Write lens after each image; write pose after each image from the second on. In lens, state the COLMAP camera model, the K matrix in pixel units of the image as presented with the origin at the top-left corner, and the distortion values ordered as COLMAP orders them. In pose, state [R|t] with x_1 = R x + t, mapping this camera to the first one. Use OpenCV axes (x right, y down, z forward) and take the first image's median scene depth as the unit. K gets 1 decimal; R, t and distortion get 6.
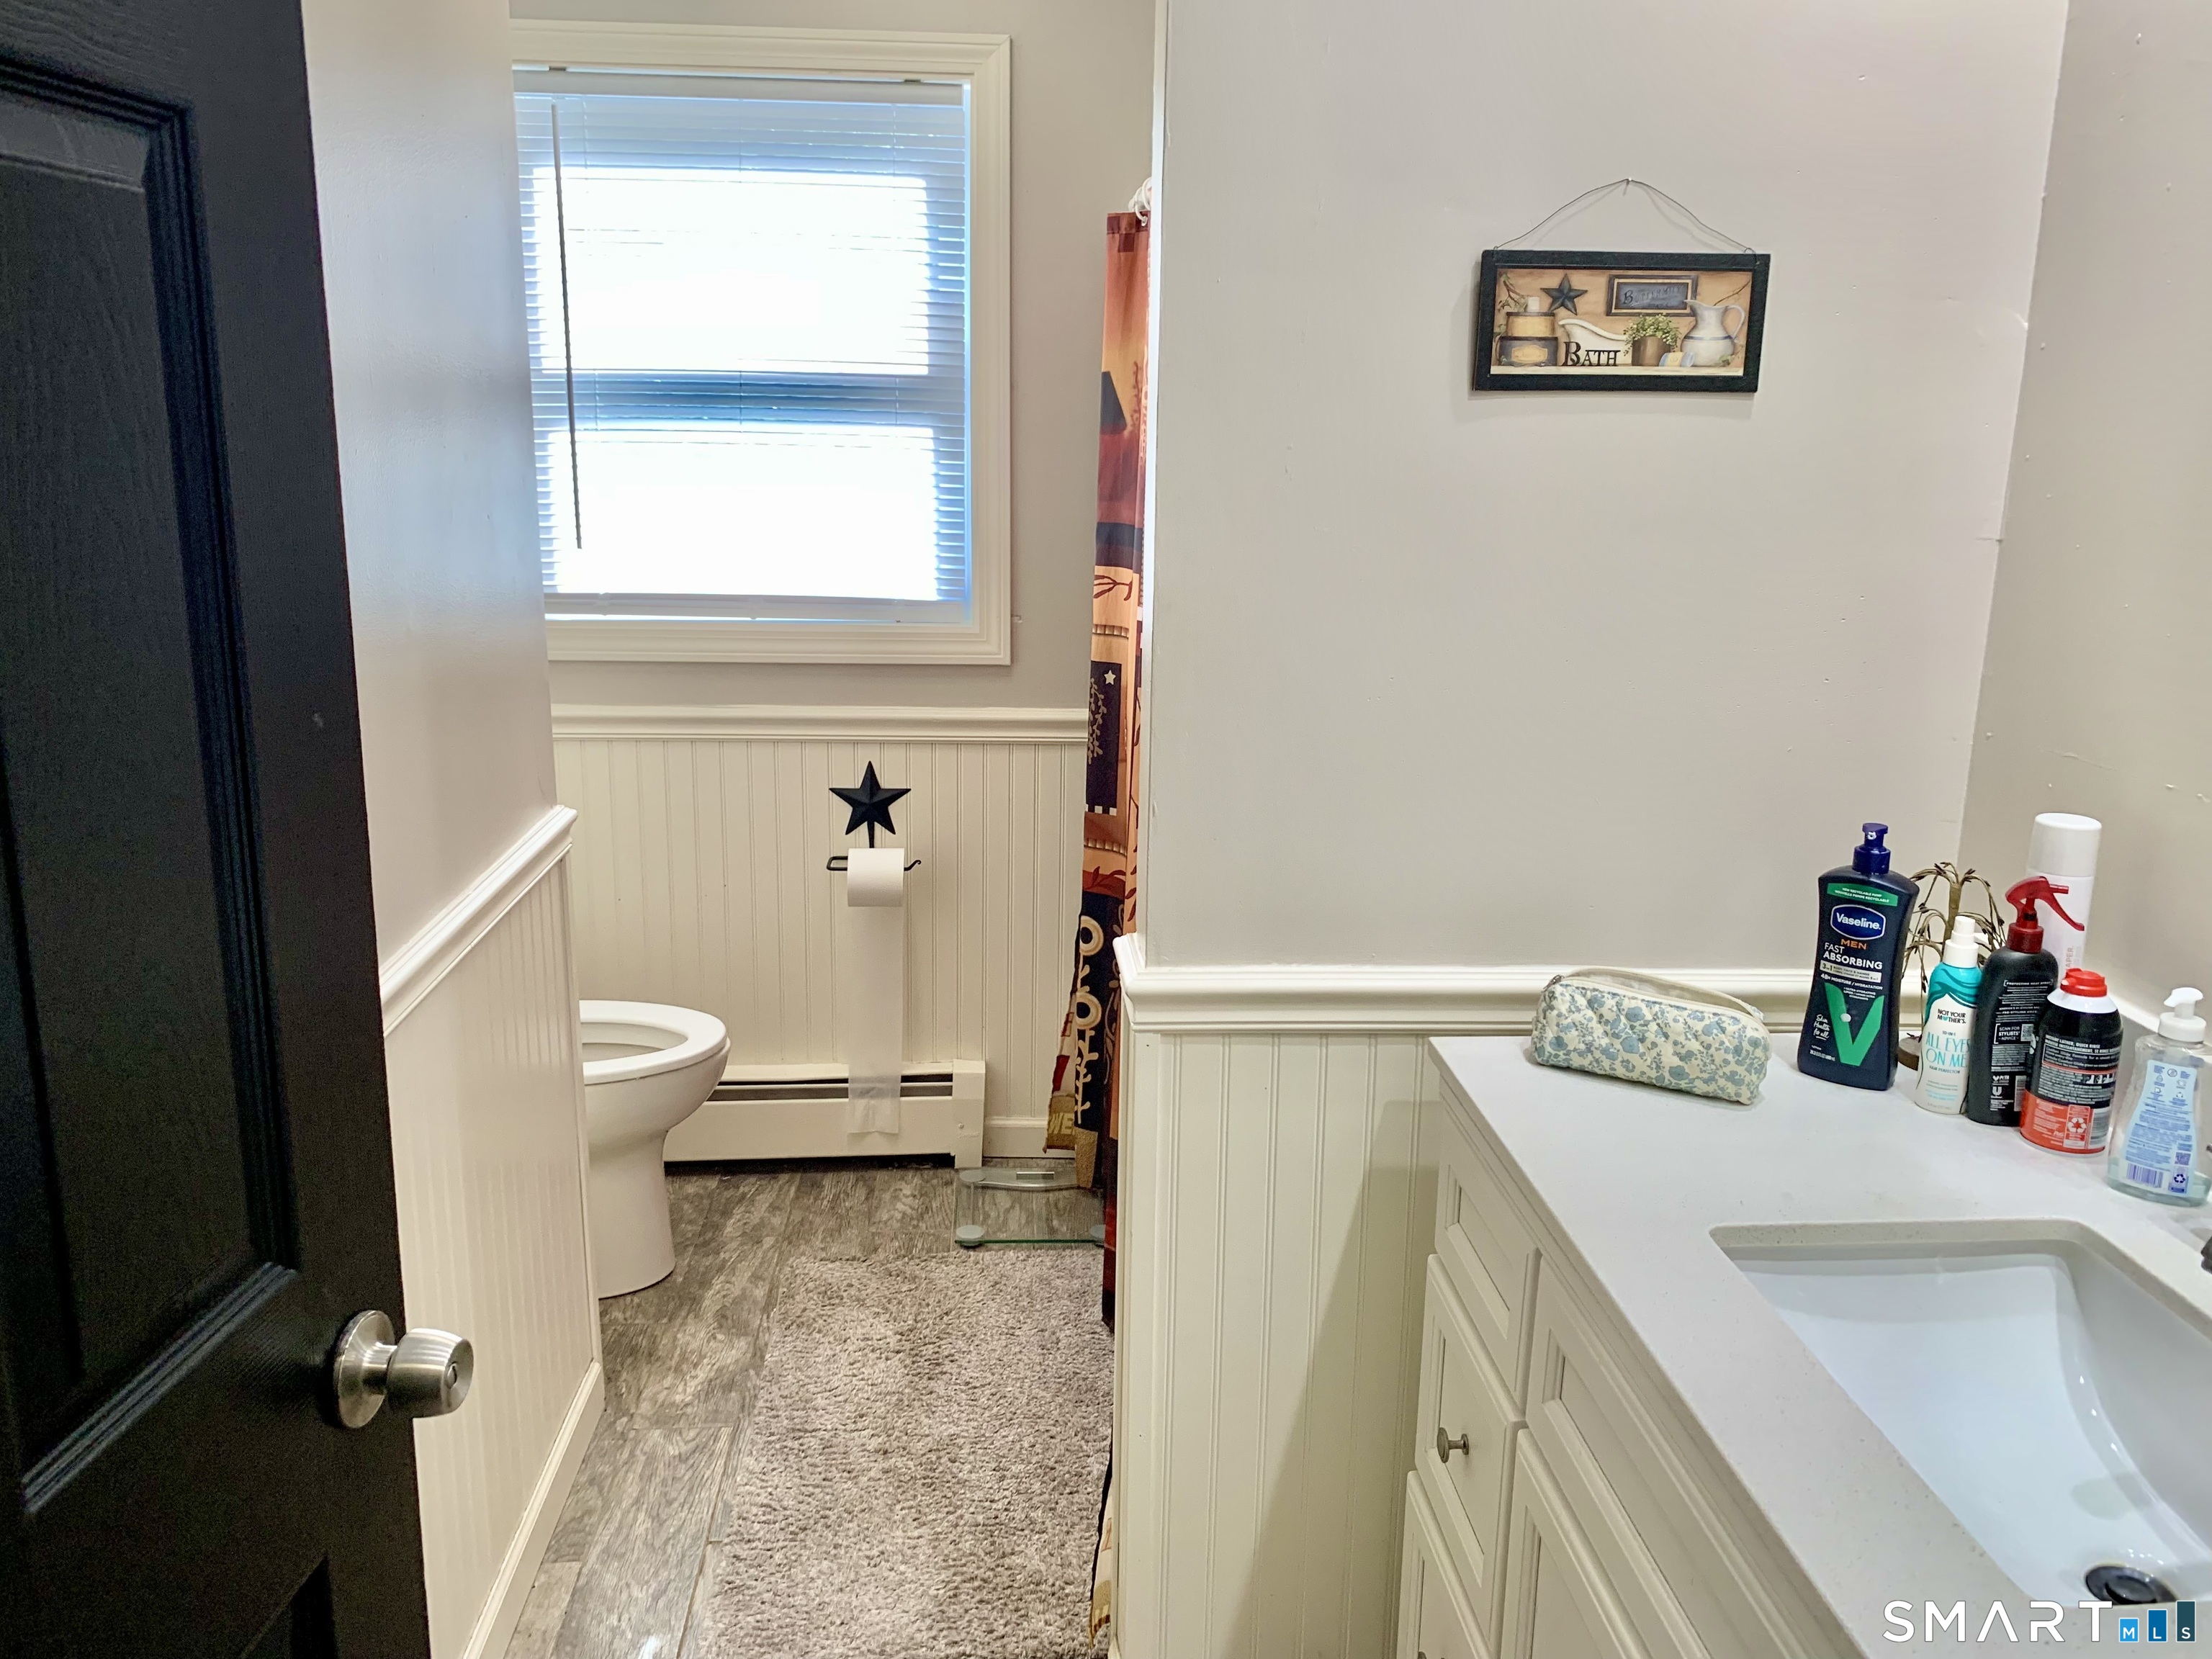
lens RADIAL K [[1653.6, 0, 1176.0], [0, 1653.6, 788.2], [0, 0, 1]] dist [0.178530, -0.455406]
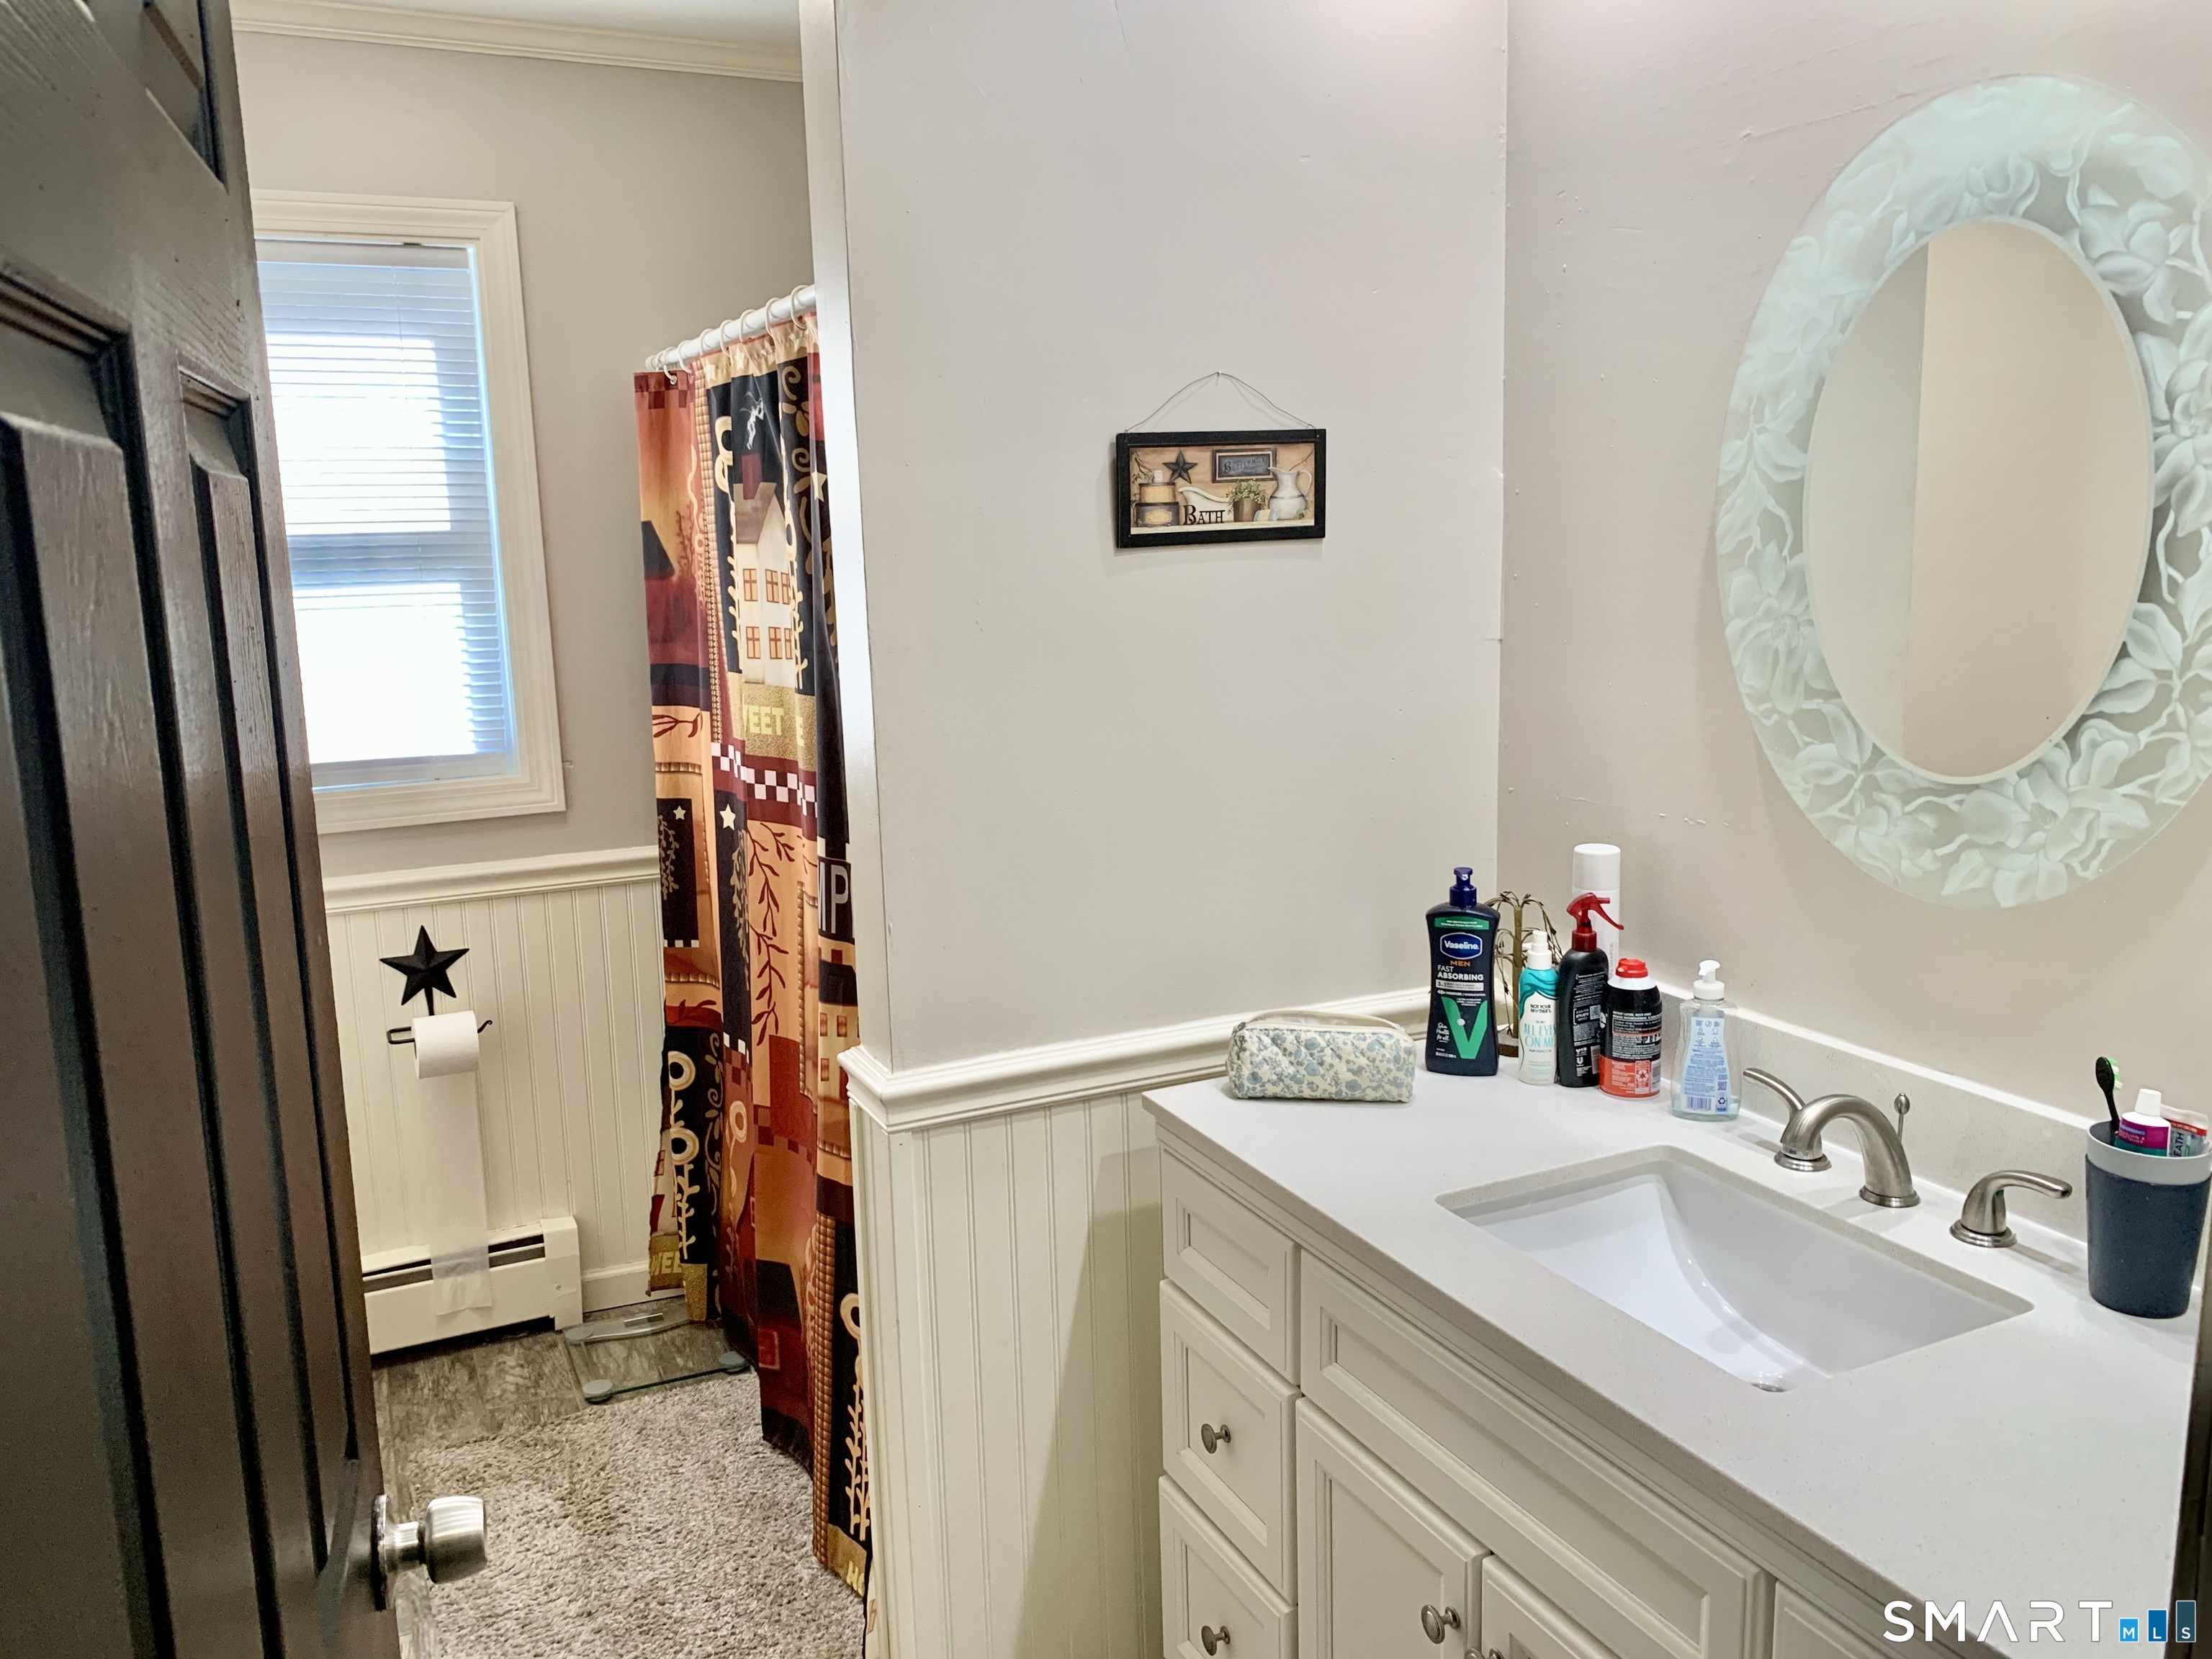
lens RADIAL K [[1683.8, 0, 1110.1], [0, 1683.8, 792.4], [0, 0, 1]] dist [0.050644, -0.003445]
pose [[0.938545, -0.098130, 0.330915, -0.232485], [0.116807, 0.992466, -0.036983, -0.017670], [-0.324793, 0.073363, 0.942936, -0.118604]]
